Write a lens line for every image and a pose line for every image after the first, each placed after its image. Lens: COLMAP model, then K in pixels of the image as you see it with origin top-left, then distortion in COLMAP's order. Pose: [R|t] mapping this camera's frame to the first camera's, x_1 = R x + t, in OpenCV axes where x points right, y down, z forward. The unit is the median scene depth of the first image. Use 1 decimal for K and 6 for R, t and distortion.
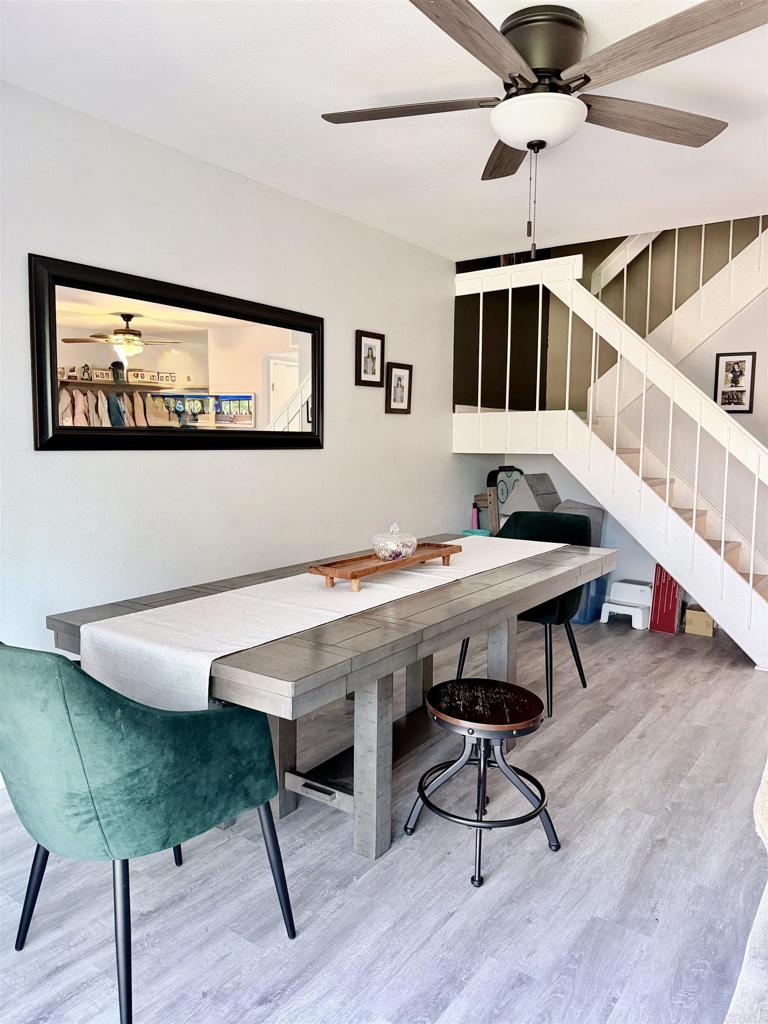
lens RADIAL K [[721.0, 0, 375.2], [0, 721.0, 511.2], [0, 0, 1]] dist [0.033388, -0.036482]
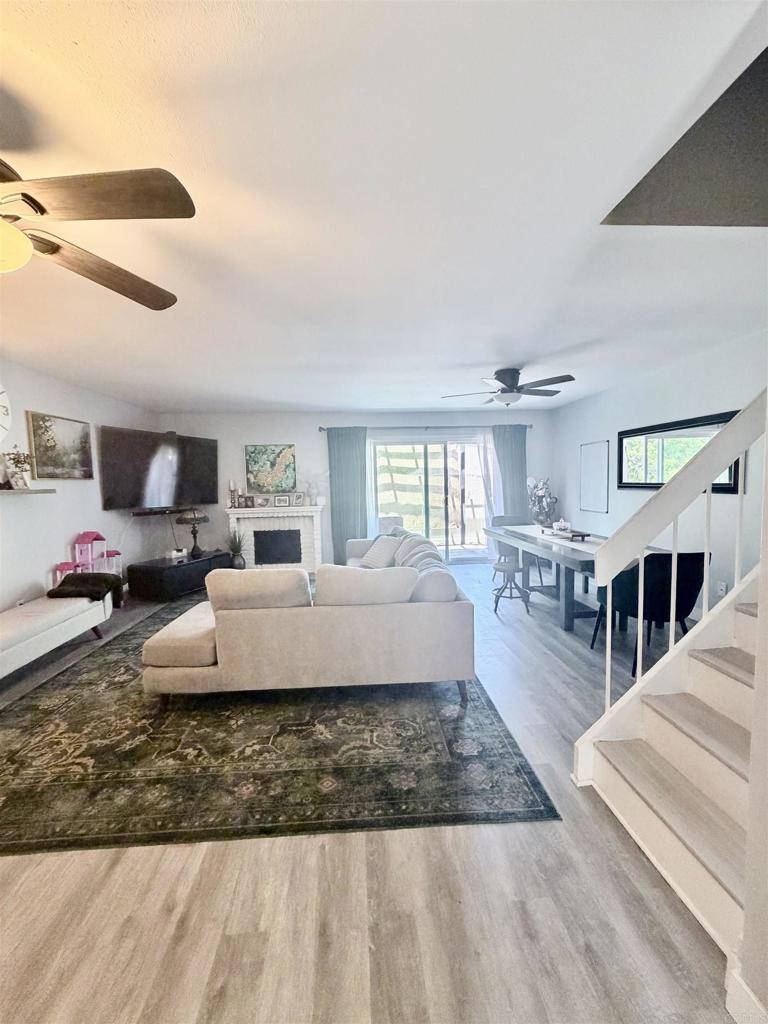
lens RADIAL K [[407.4, 0, 380.5], [0, 407.4, 508.9], [0, 0, 1]] dist [0.002835, -0.000472]
pose [[-0.767493, 0.060079, -0.638236, 1.228266], [-0.040578, 0.989049, 0.141897, -0.171204], [0.639772, 0.134803, -0.756651, 1.351228]]
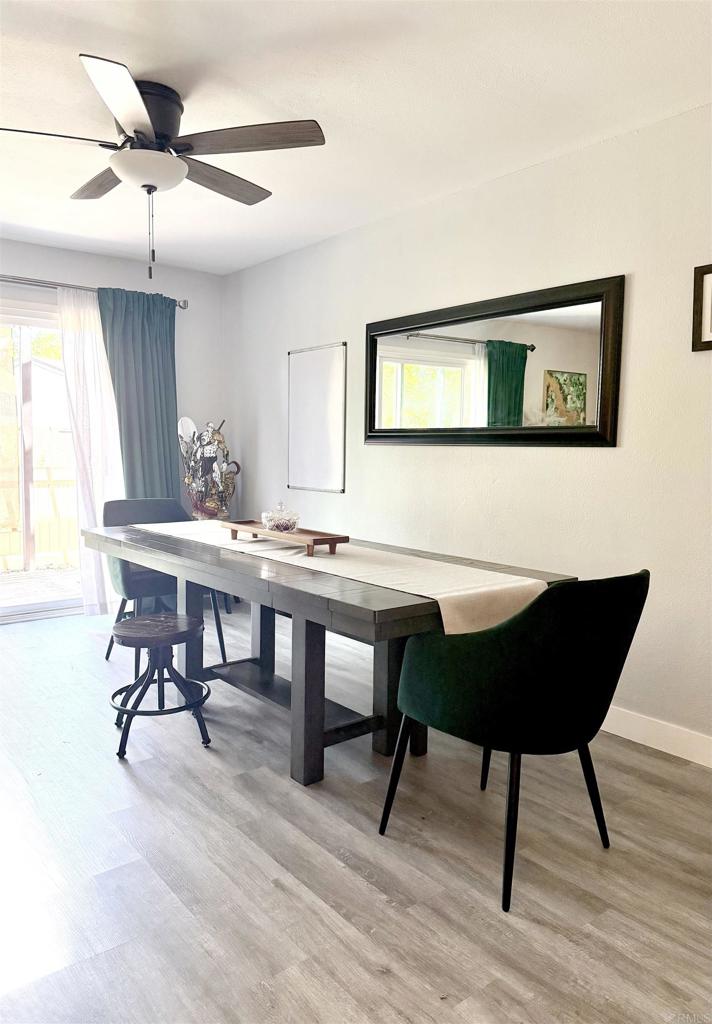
lens RADIAL K [[733.4, 0, 352.9], [0, 733.4, 510.9], [0, 0, 1]] dist [0.021547, -0.007738]
pose [[-0.261694, 0.081069, -0.961740, 0.872246], [-0.111351, 0.987276, 0.113521, -0.089337], [0.958706, 0.136799, -0.249337, 1.082476]]
